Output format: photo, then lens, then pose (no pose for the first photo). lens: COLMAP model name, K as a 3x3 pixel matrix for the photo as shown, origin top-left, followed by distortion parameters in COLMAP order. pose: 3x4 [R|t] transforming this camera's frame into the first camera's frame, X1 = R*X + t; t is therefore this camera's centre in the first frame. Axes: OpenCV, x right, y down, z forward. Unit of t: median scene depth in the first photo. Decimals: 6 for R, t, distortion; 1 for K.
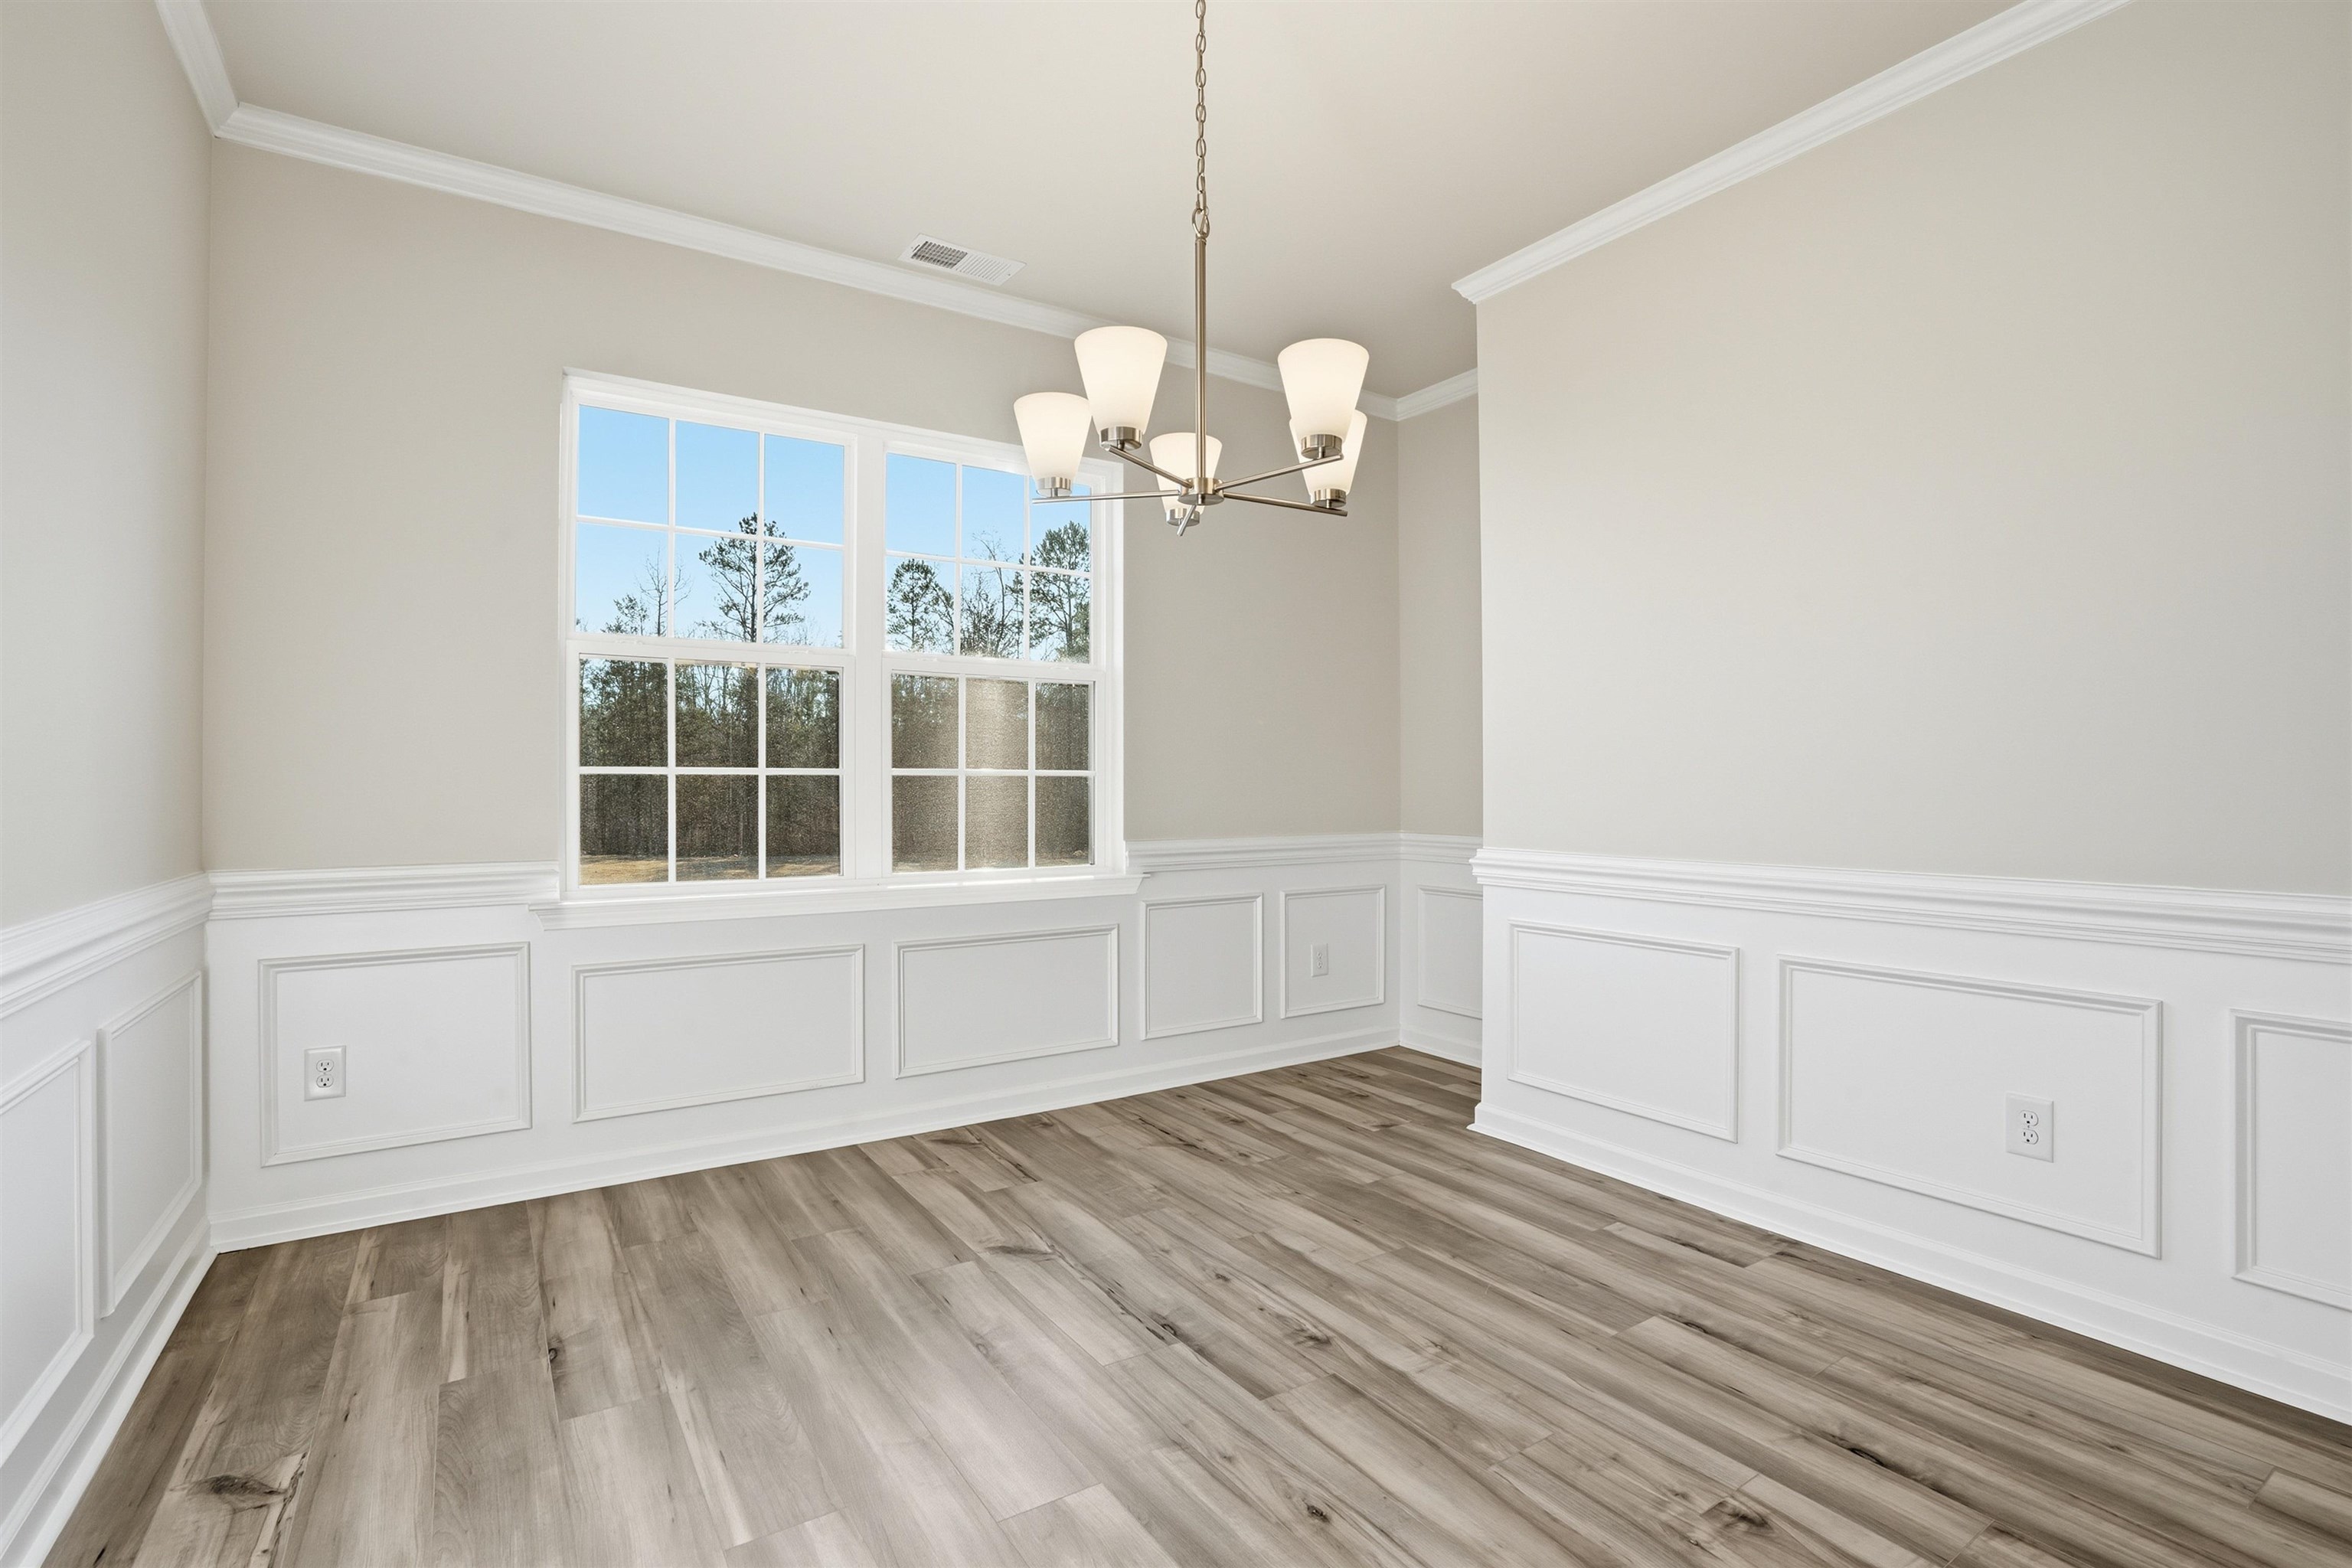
lens RADIAL K [[1089.9, 0, 1166.5], [0, 1089.9, 781.8], [0, 0, 1]] dist [-0.041781, 0.013854]
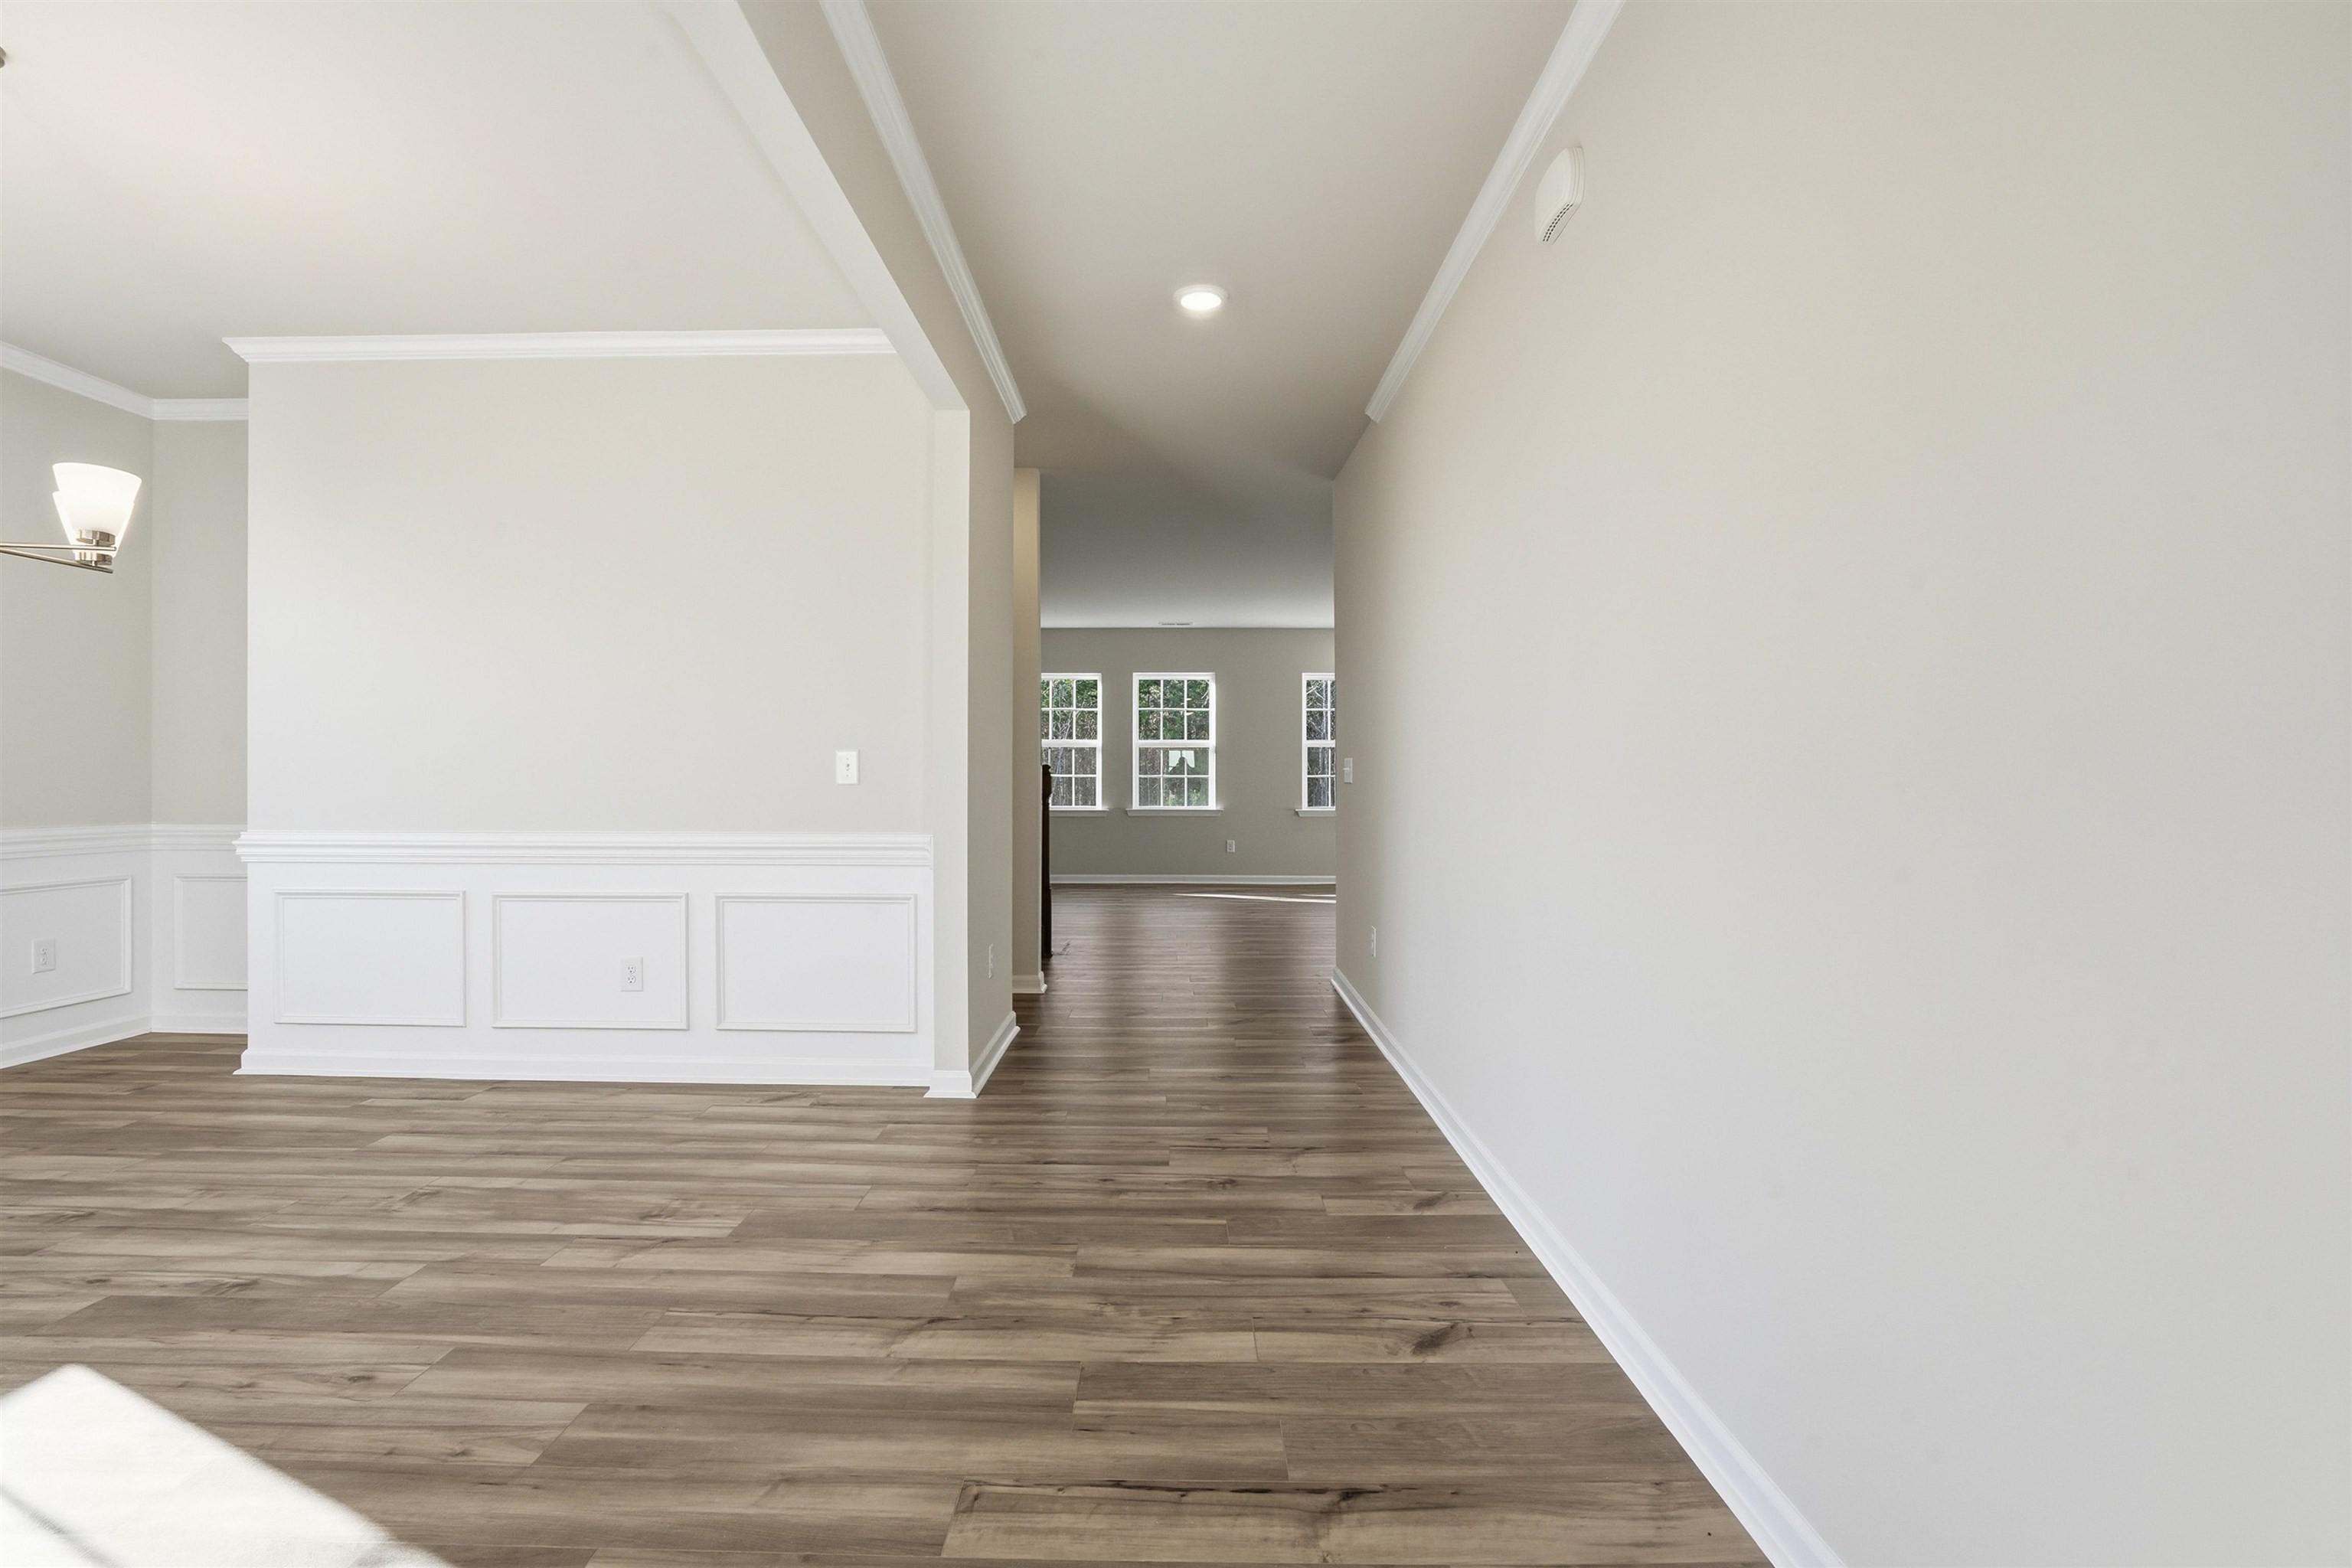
lens RADIAL K [[1089.9, 0, 1166.5], [0, 1089.9, 781.8], [0, 0, 1]] dist [-0.041781, 0.013854]
pose [[0.553753, 0.000275, 0.832681, -0.154908], [-0.005196, 0.999982, 0.003125, -0.001661], [-0.832665, -0.006057, 0.553744, -0.617422]]
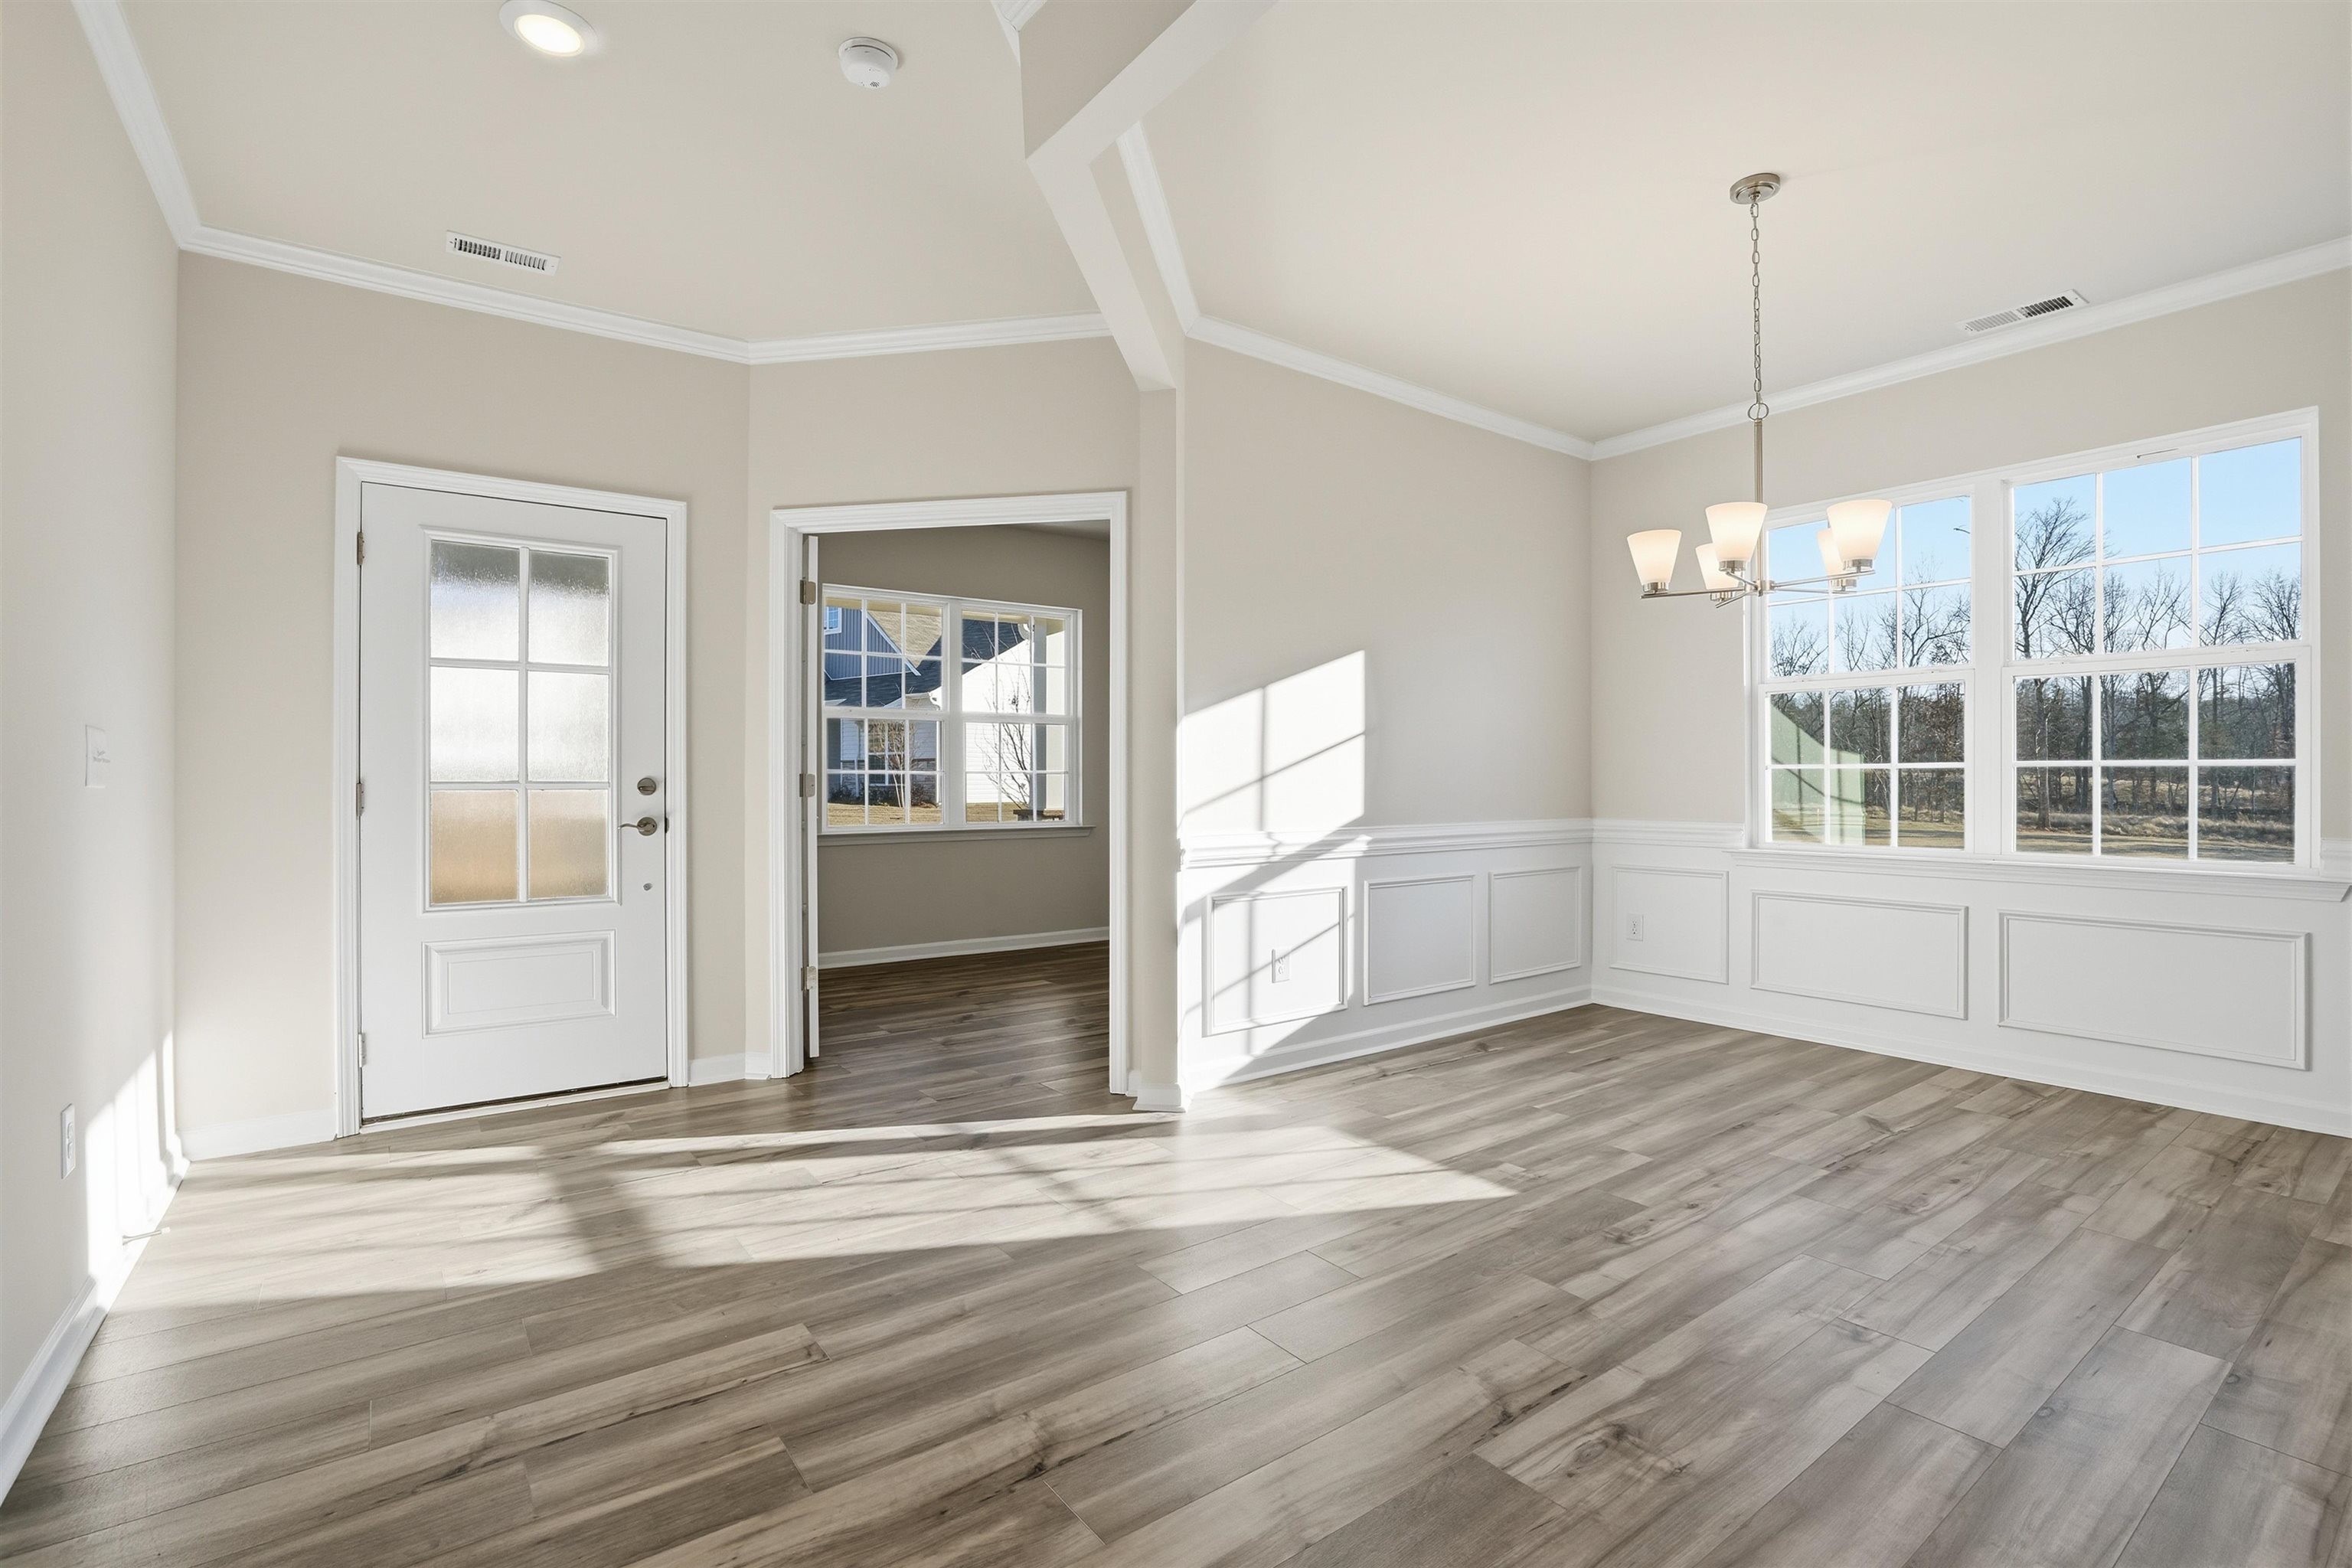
lens RADIAL K [[1089.9, 0, 1166.5], [0, 1089.9, 781.8], [0, 0, 1]] dist [-0.041781, 0.013854]
pose [[0.051214, 0.001021, -0.998687, 1.122047], [0.006604, 0.999977, 0.001361, 0.002402], [0.998666, -0.006665, 0.051206, 0.053283]]
